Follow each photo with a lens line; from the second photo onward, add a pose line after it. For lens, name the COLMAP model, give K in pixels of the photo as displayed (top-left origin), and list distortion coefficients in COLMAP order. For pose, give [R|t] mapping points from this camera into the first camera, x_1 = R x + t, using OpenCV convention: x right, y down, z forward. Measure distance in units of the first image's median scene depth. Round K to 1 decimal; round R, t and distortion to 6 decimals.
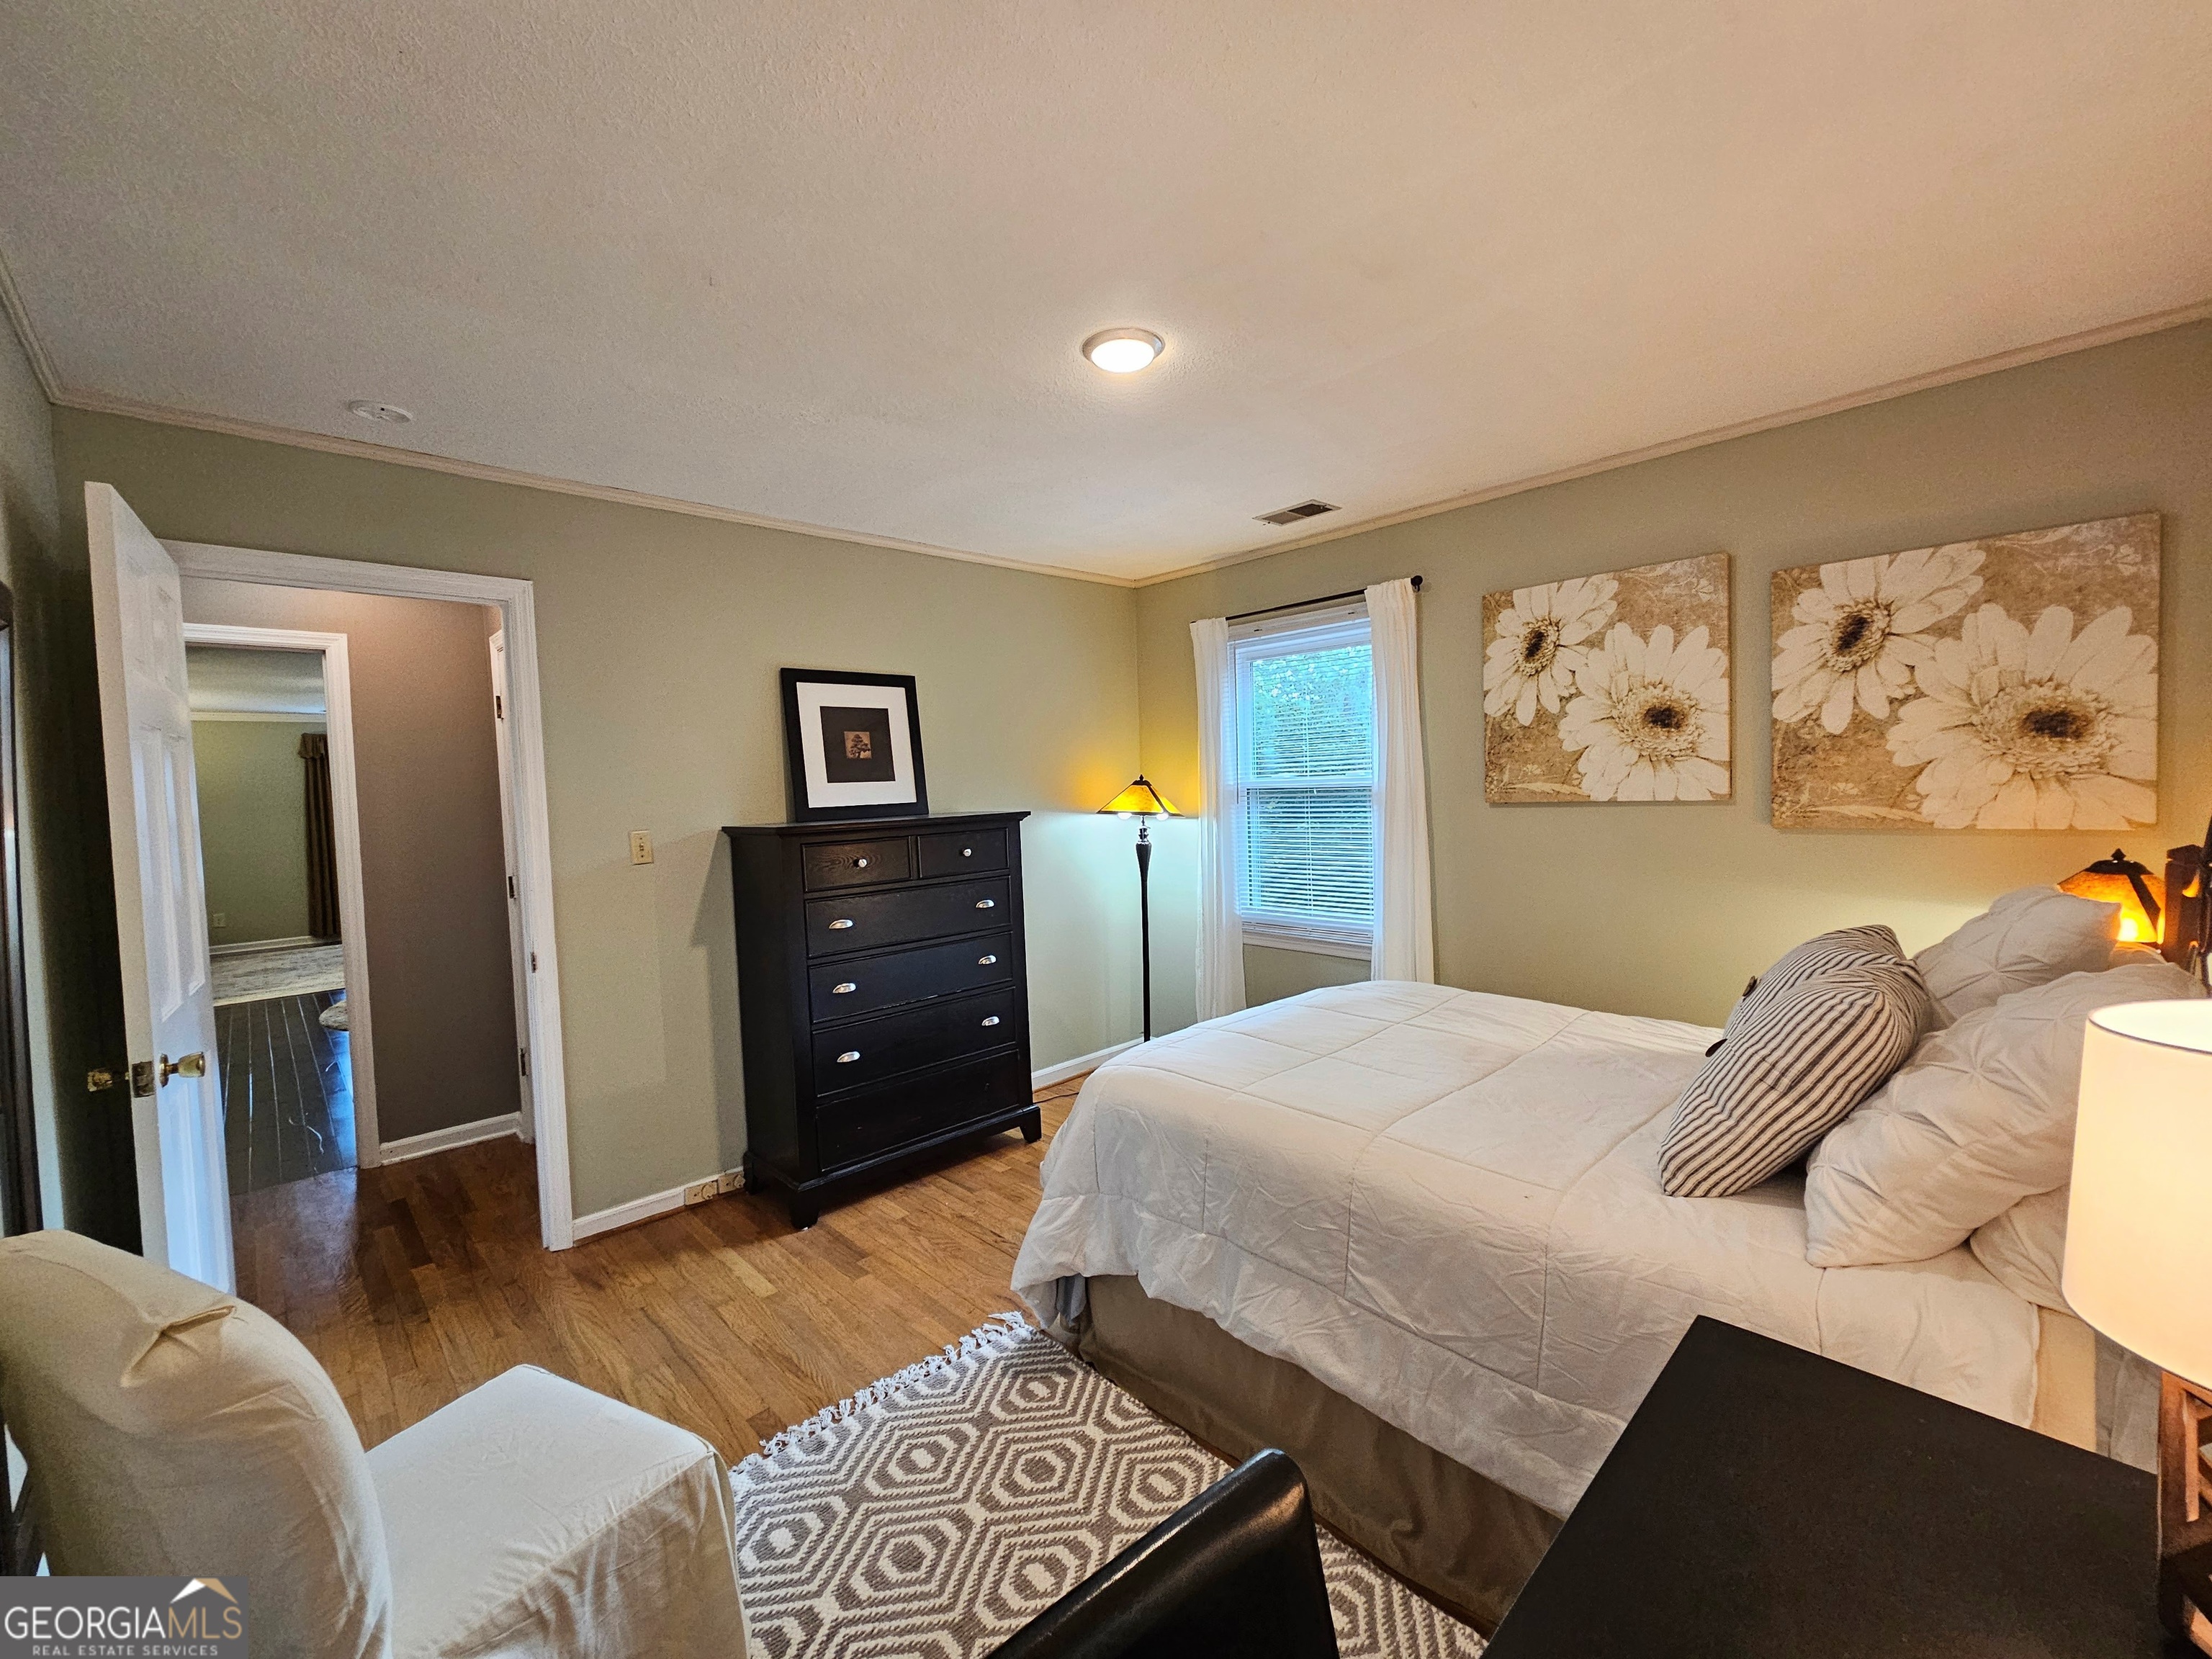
lens RADIAL K [[911.7, 0, 1104.5], [0, 911.7, 823.0], [0, 0, 1]] dist [-0.000397, 0.000362]
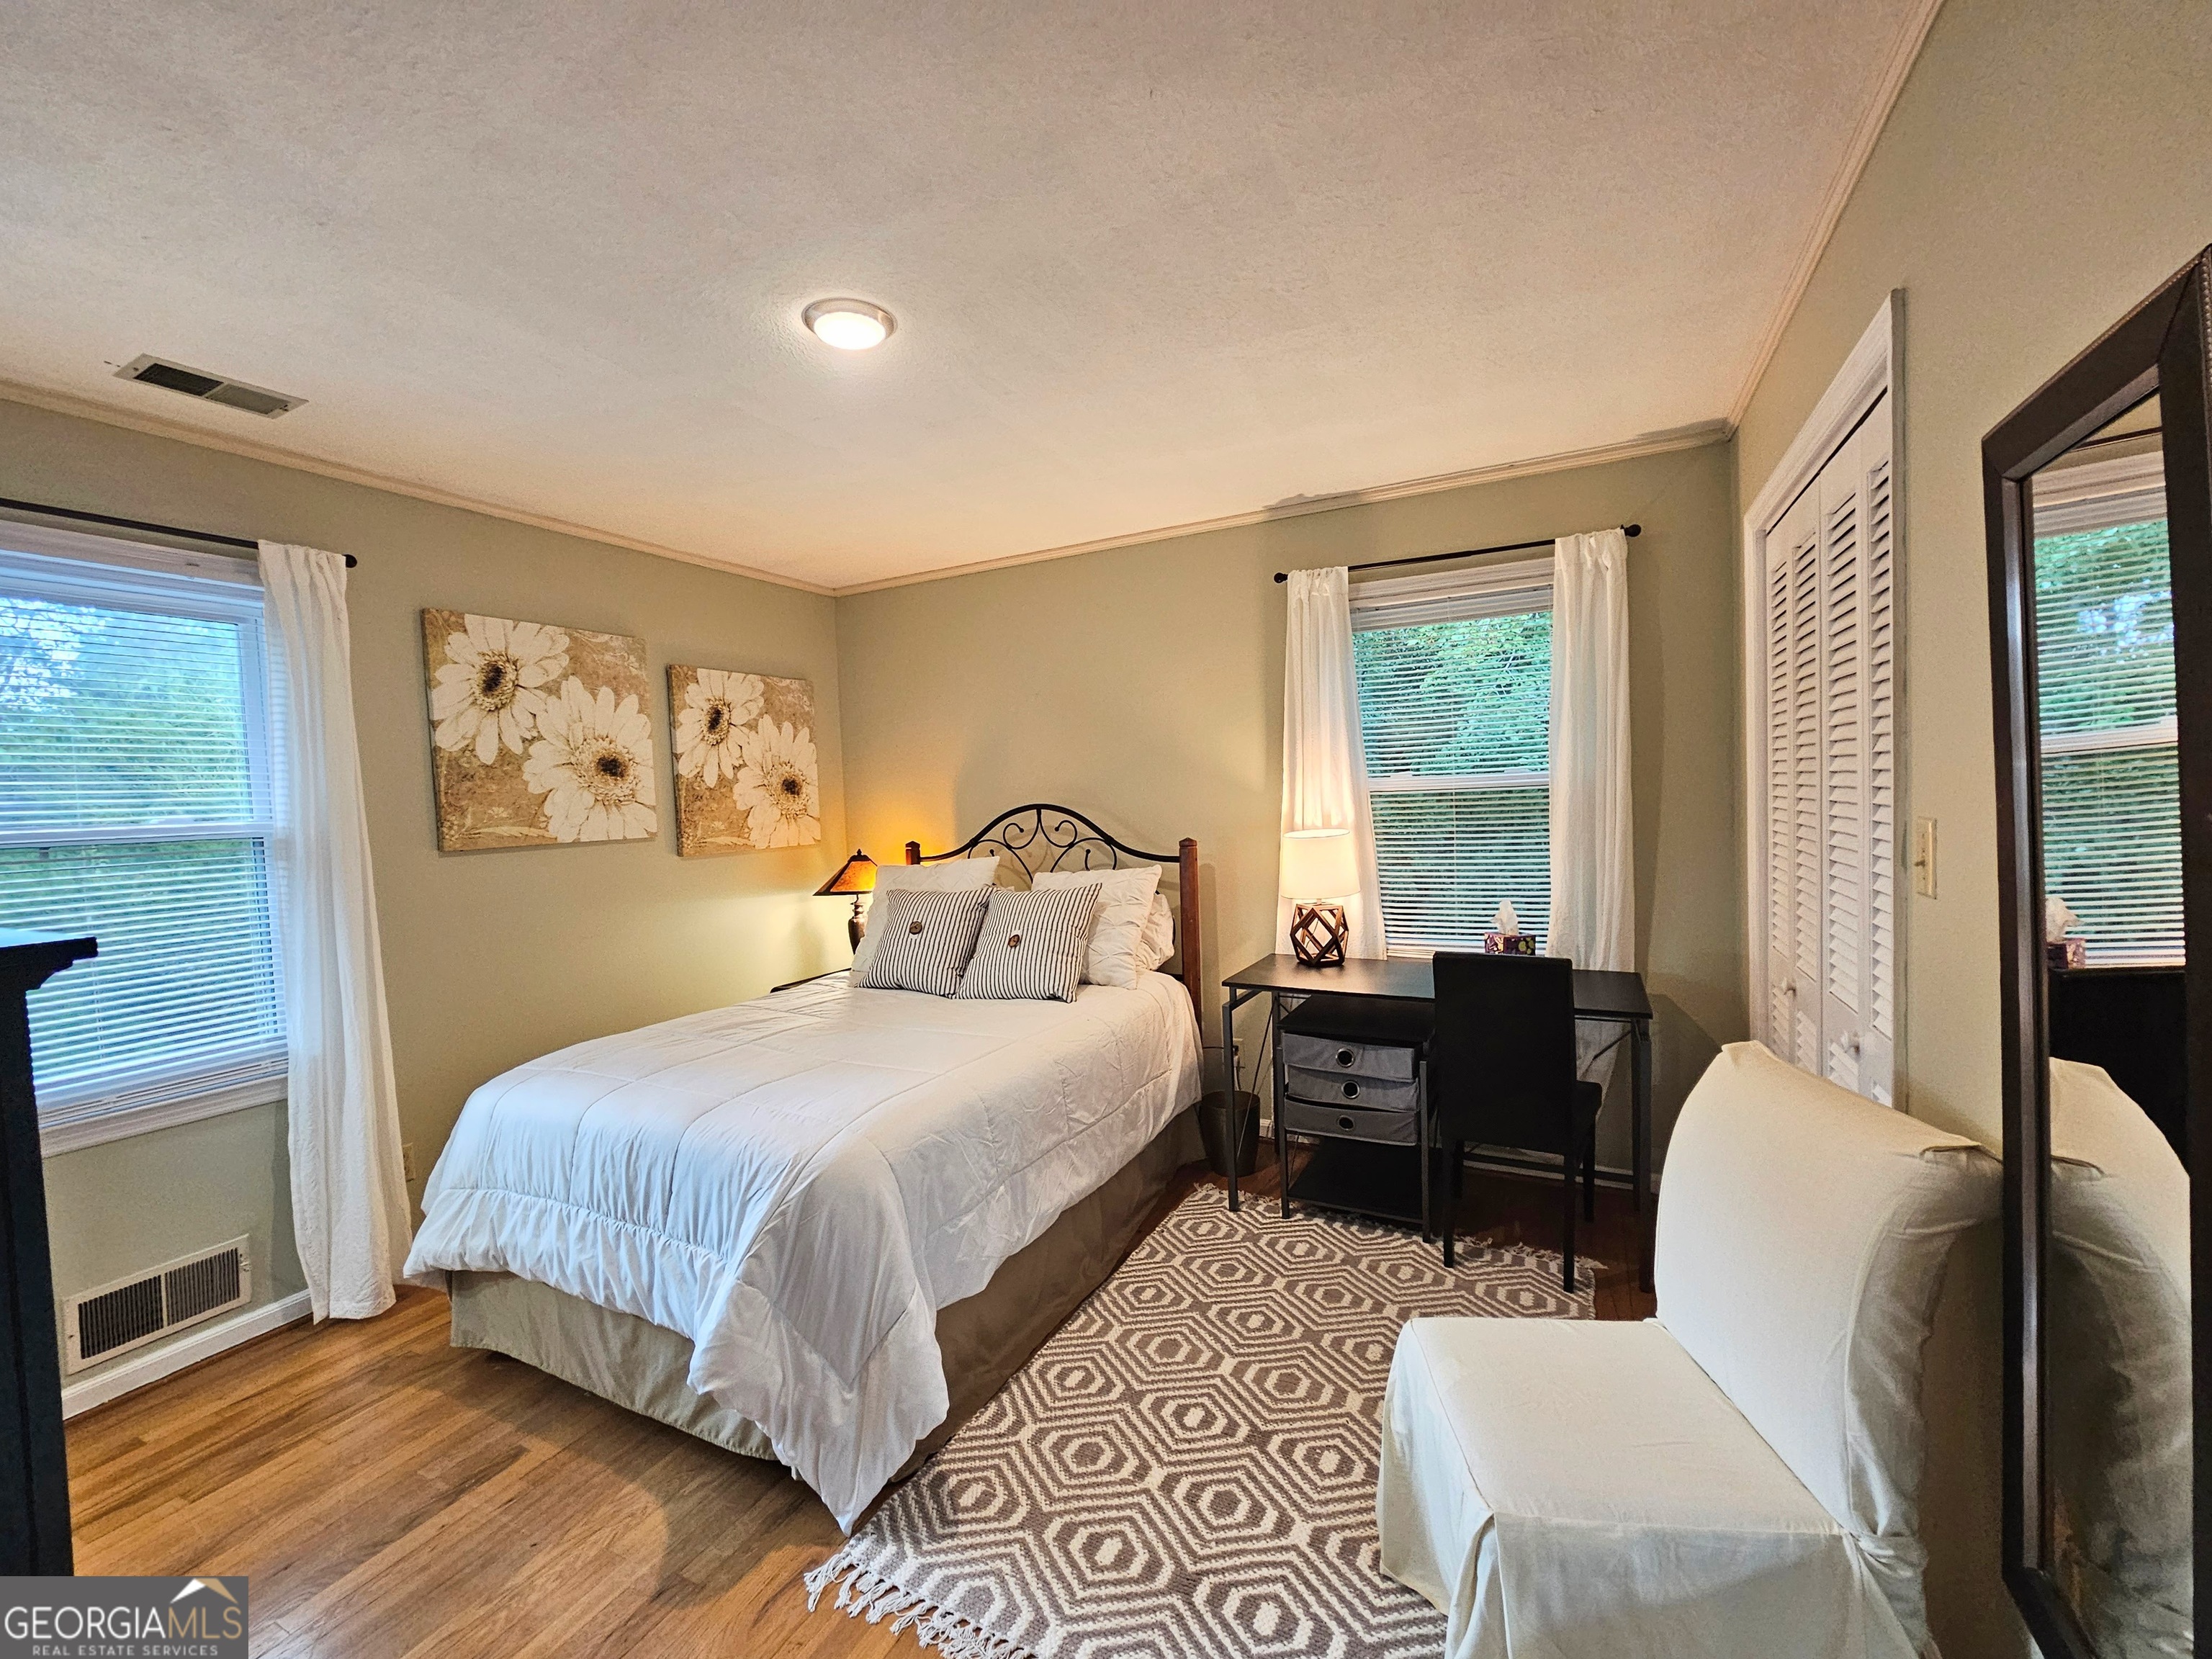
lens RADIAL K [[911.7, 0, 1105.1], [0, 911.7, 826.2], [0, 0, 1]] dist [-0.000397, 0.000362]
pose [[-0.330385, 0.015634, 0.943717, -0.742015], [0.092726, 0.995564, 0.015969, -0.002779], [-0.939280, 0.092783, -0.330369, 0.885088]]
